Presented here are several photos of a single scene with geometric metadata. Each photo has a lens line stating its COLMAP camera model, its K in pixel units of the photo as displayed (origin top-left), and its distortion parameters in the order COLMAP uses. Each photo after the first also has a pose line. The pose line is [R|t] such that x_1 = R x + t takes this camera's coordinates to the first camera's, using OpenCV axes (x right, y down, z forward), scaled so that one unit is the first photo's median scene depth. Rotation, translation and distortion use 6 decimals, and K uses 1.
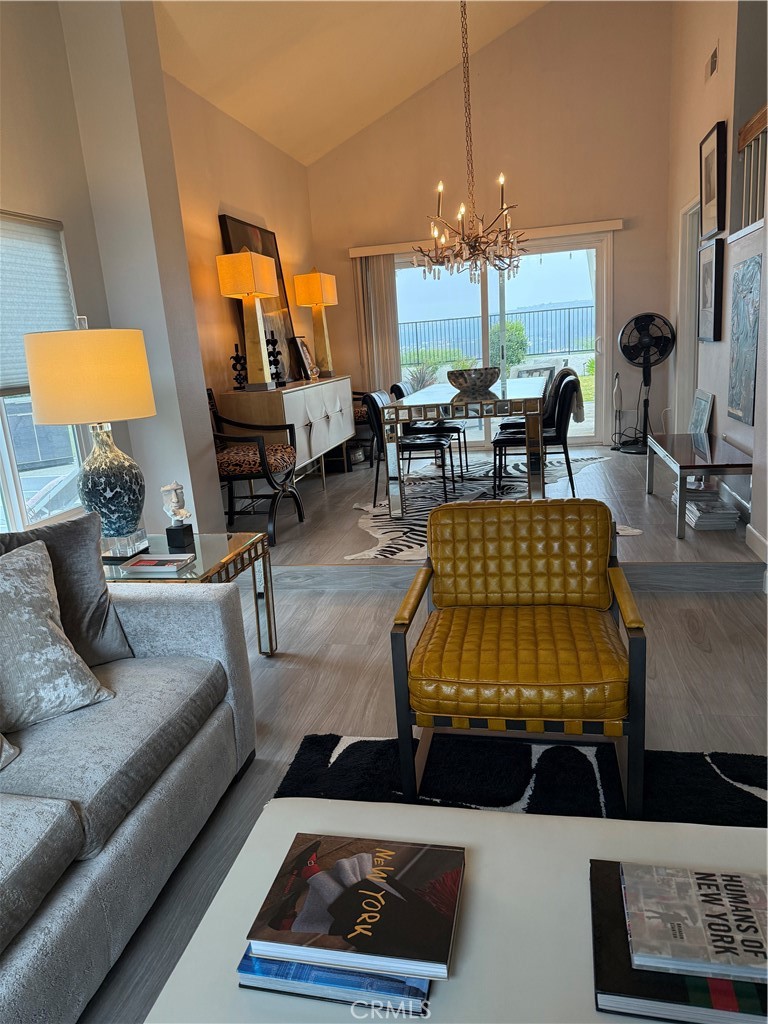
lens RADIAL K [[714.7, 0, 384.4], [0, 714.7, 518.7], [0, 0, 1]] dist [0.167587, -0.310676]
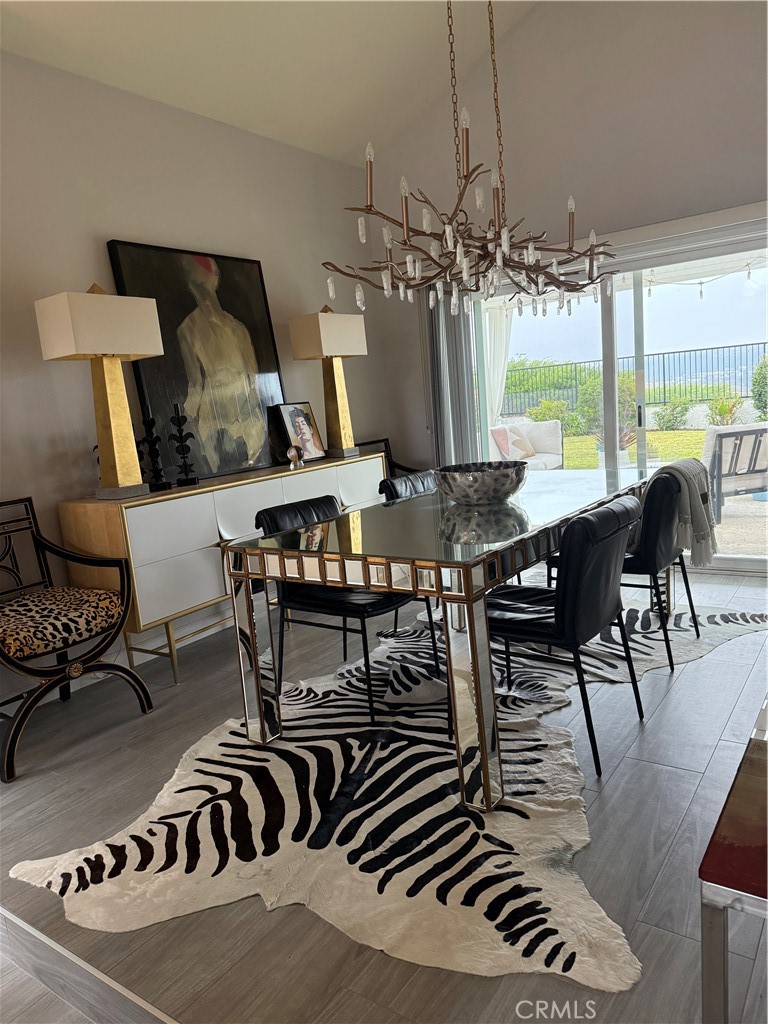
lens RADIAL K [[714.7, 0, 384.4], [0, 714.7, 518.7], [0, 0, 1]] dist [0.167587, -0.310676]
pose [[0.924131, 0.052140, -0.378502, 0.314900], [-0.068071, 0.997264, -0.028821, -0.165654], [0.375964, 0.052399, 0.925151, 0.515738]]
